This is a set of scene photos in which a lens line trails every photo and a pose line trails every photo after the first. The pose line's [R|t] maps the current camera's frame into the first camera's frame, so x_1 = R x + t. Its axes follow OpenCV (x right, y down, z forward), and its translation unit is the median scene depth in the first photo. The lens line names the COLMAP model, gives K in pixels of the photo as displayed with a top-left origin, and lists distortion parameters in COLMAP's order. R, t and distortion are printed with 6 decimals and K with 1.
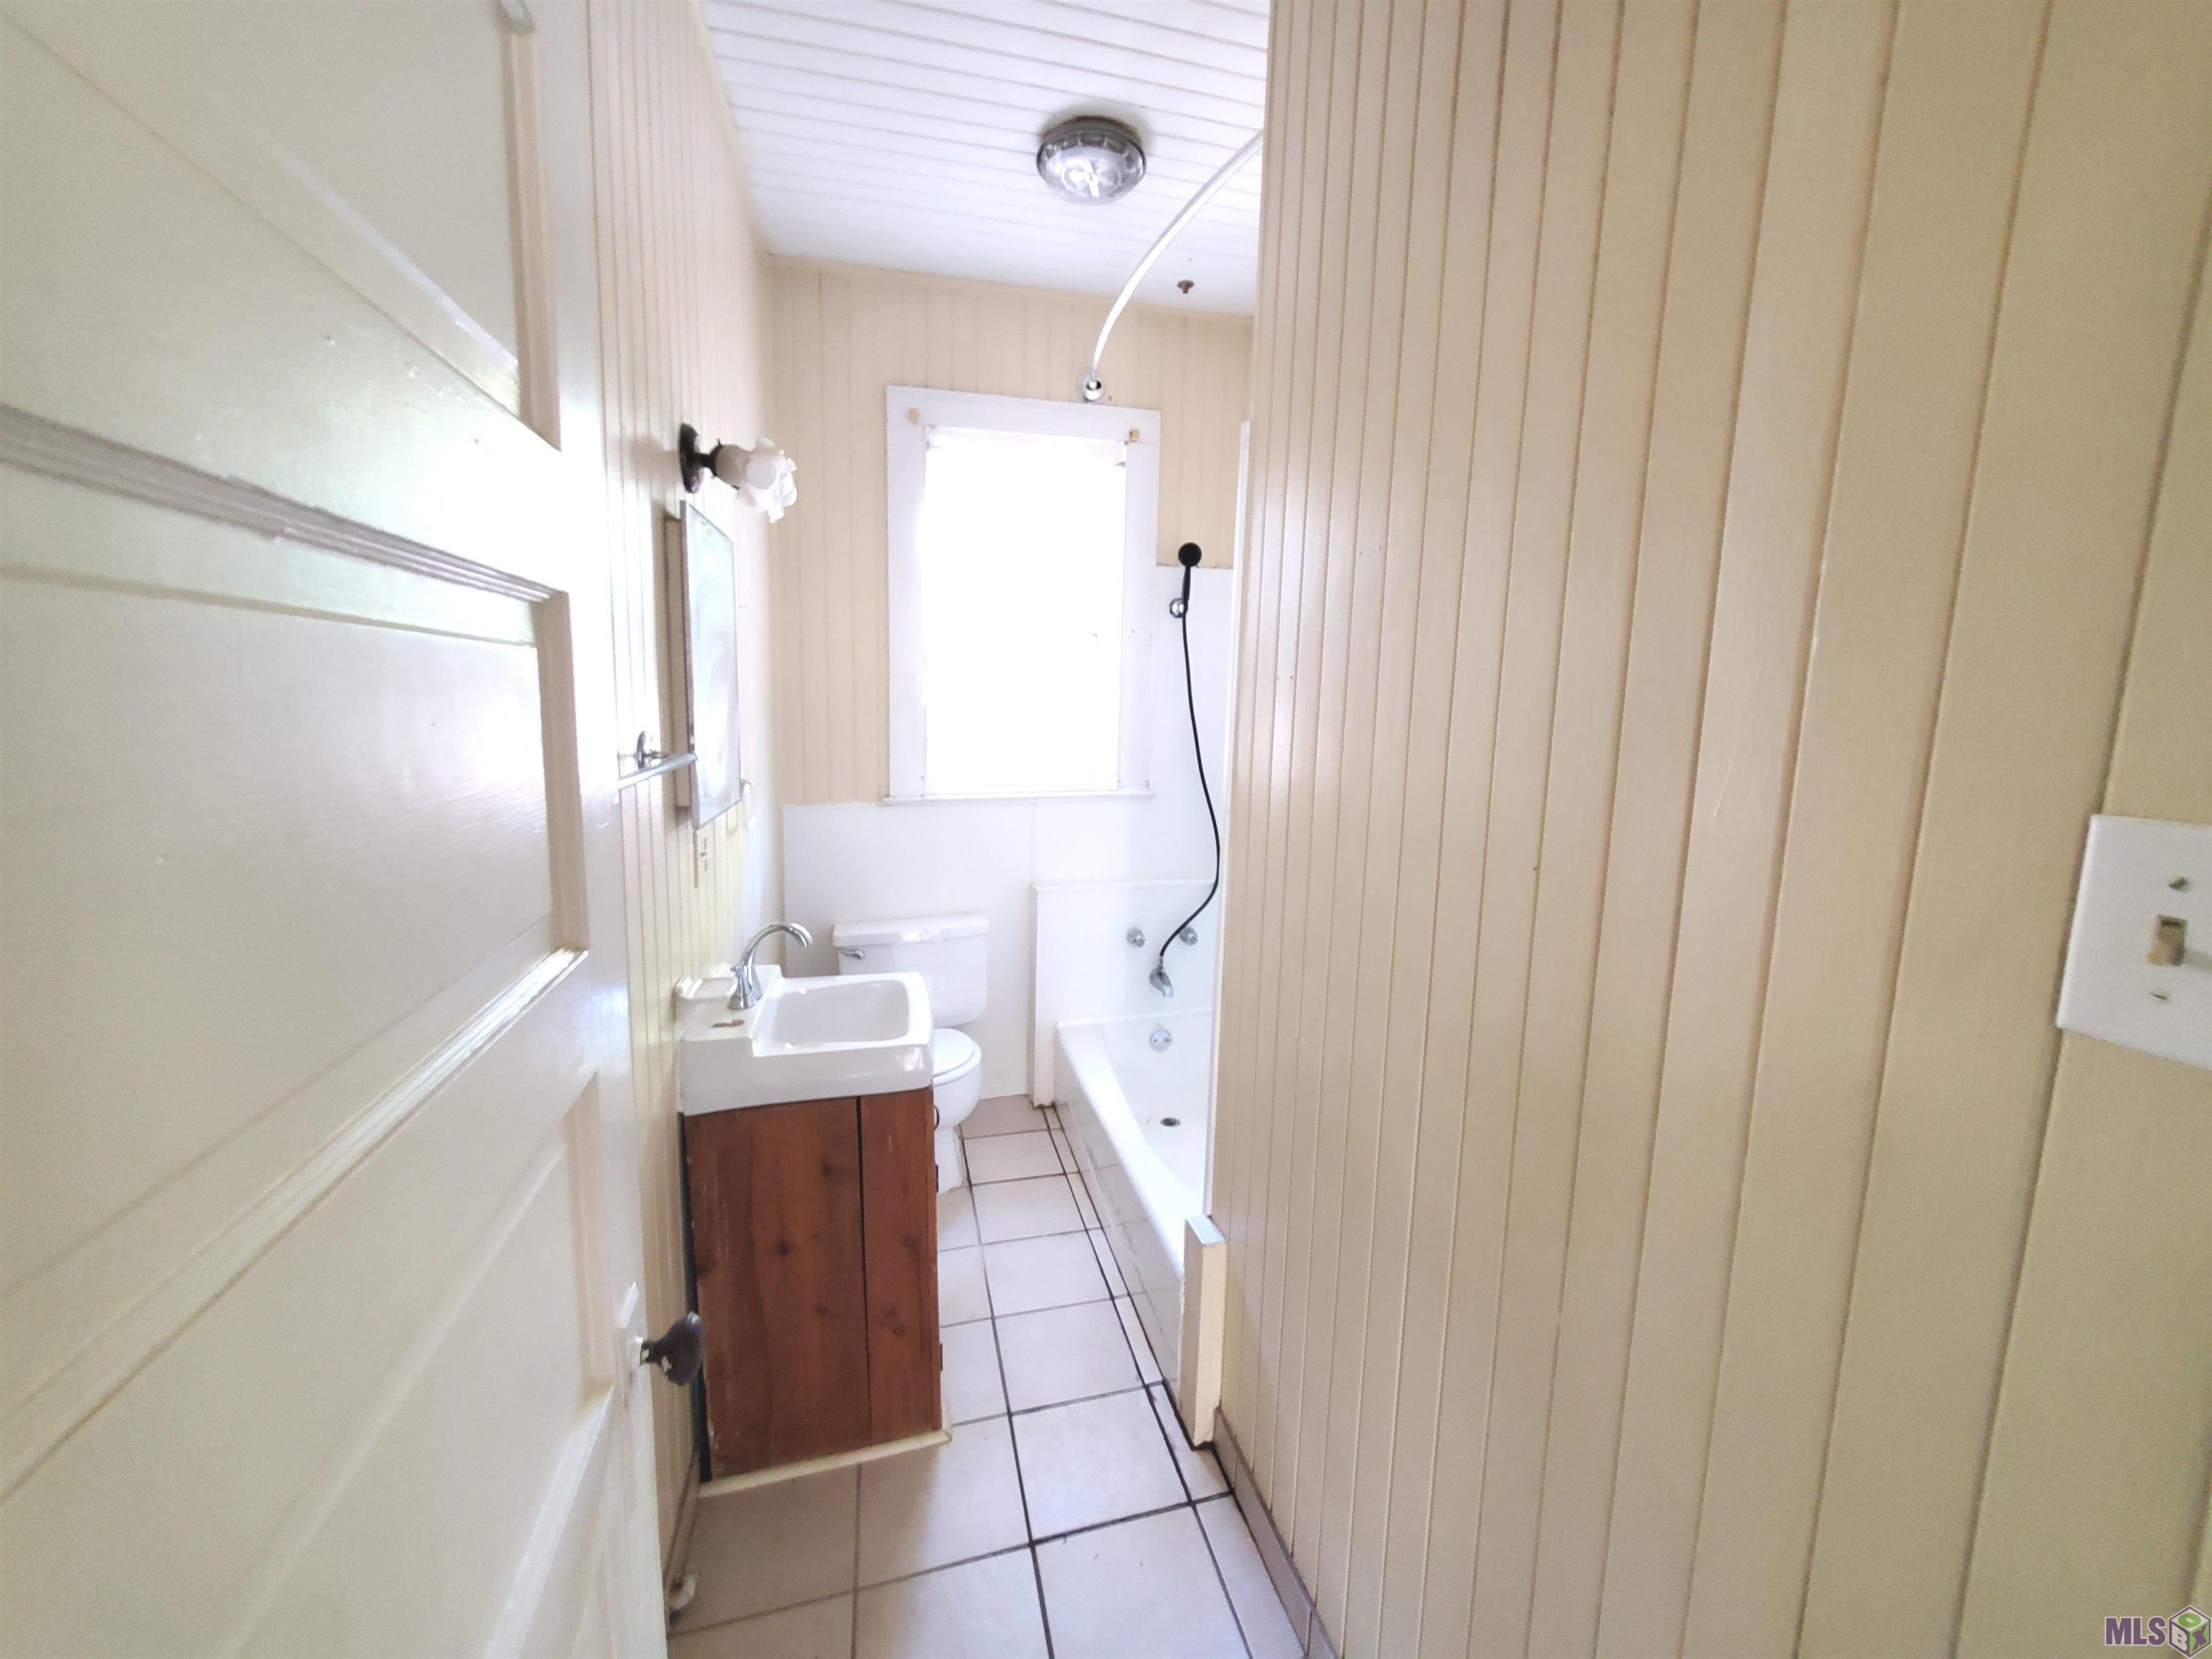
lens RADIAL K [[883.9, 0, 1106.0], [0, 883.9, 829.5], [0, 0, 1]] dist [0.000479, 0.000198]
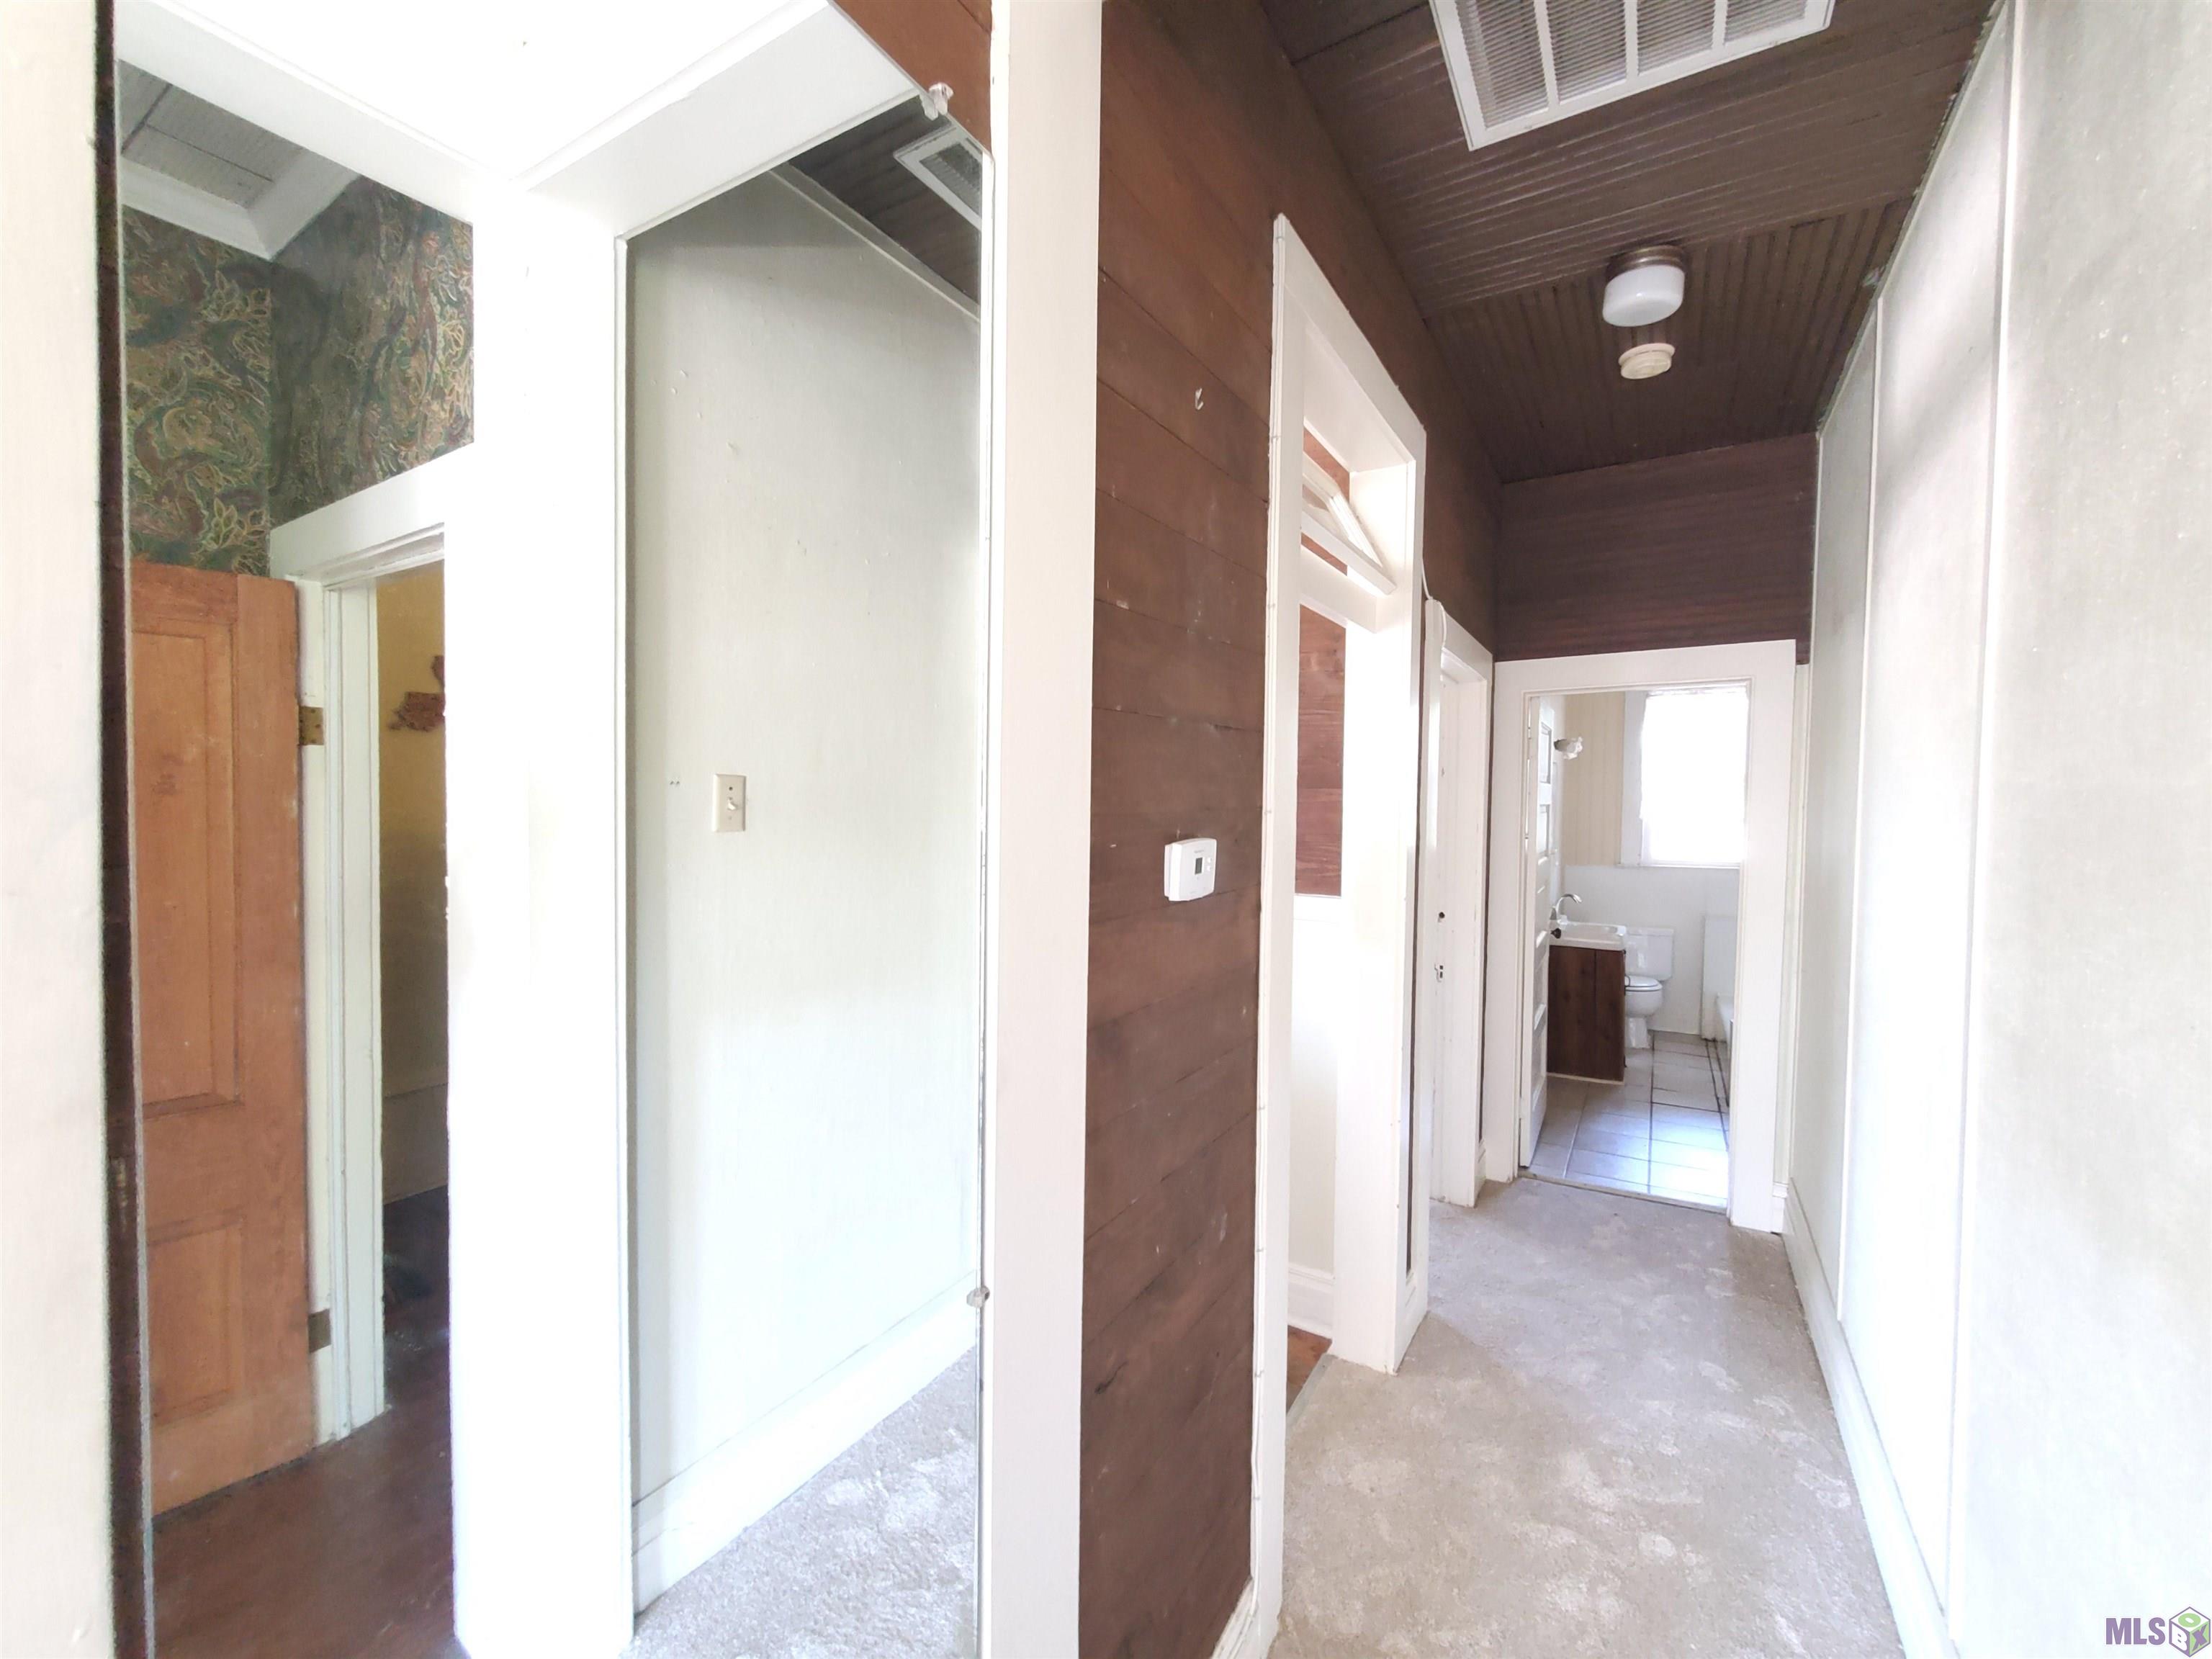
lens RADIAL K [[883.9, 0, 1106.0], [0, 883.9, 829.5], [0, 0, 1]] dist [0.000479, 0.000198]
pose [[0.701162, 0.013254, -0.712878, 0.365567], [-0.100421, 0.991697, -0.080332, 0.164265], [0.705894, 0.127914, 0.696671, -1.231187]]
